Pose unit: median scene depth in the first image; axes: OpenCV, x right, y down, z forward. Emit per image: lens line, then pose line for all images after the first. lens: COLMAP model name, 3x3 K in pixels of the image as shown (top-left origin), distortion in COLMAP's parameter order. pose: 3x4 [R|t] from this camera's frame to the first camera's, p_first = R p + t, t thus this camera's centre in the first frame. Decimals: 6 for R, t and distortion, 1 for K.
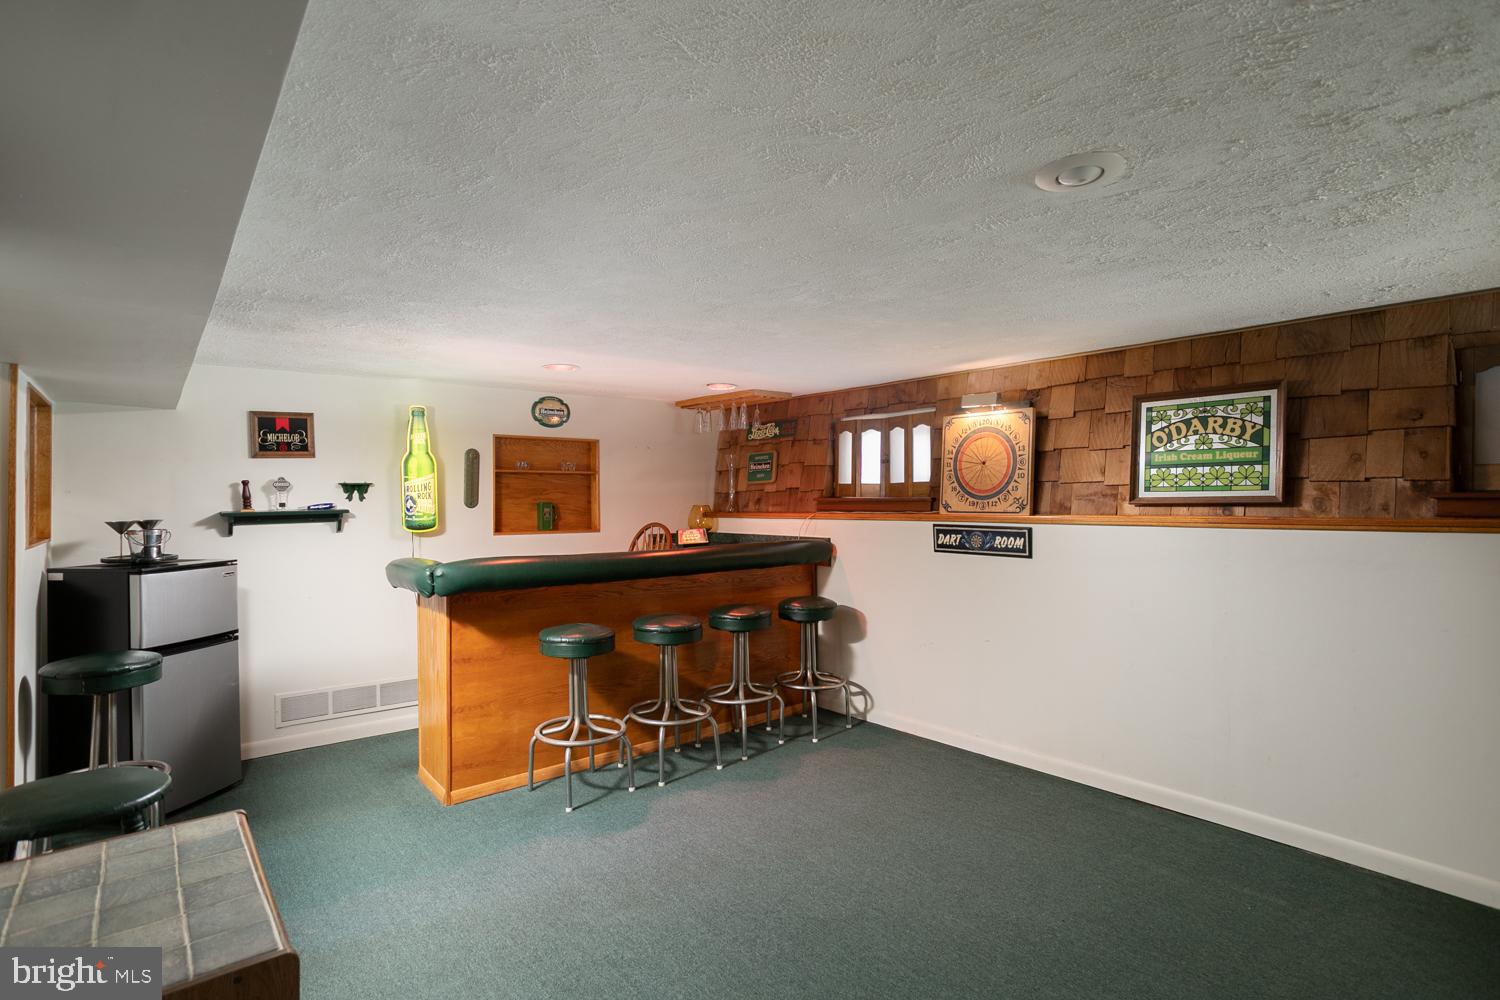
lens RADIAL K [[776.2, 0, 750.0], [0, 776.2, 500.0], [0, 0, 1]] dist [-0.048842, 0.034082]
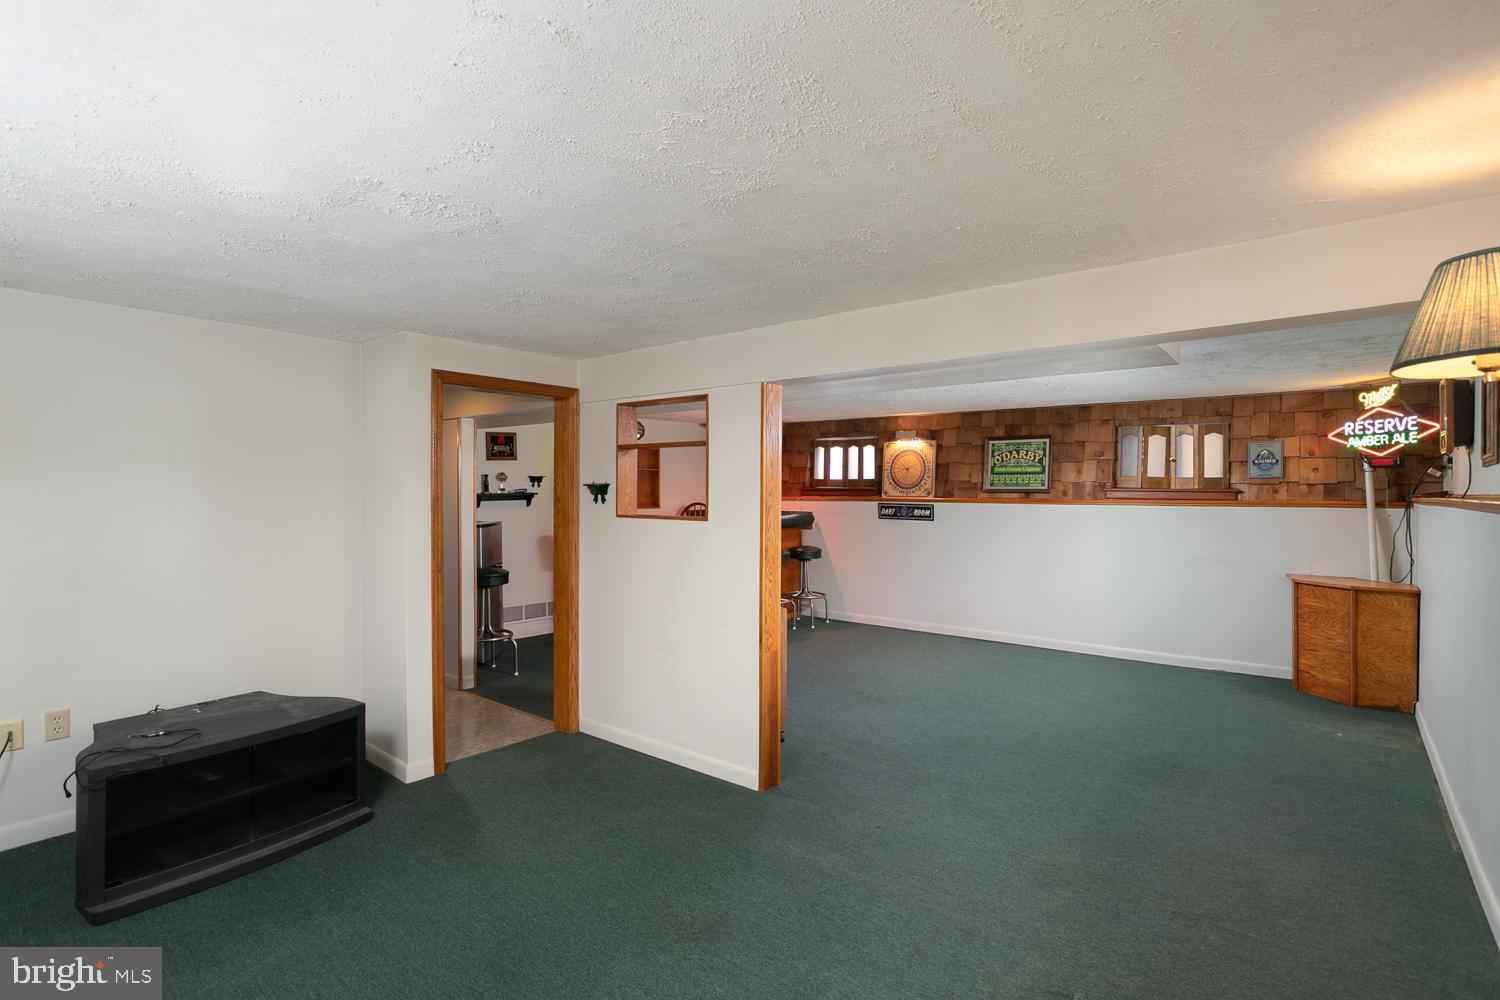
lens RADIAL K [[776.2, 0, 750.0], [0, 776.2, 500.0], [0, 0, 1]] dist [-0.048842, 0.034082]
pose [[0.986198, 0.006114, 0.165456, -0.350156], [-0.008561, 0.999864, 0.014083, 0.001779], [-0.165348, -0.015305, 0.986117, -0.707433]]
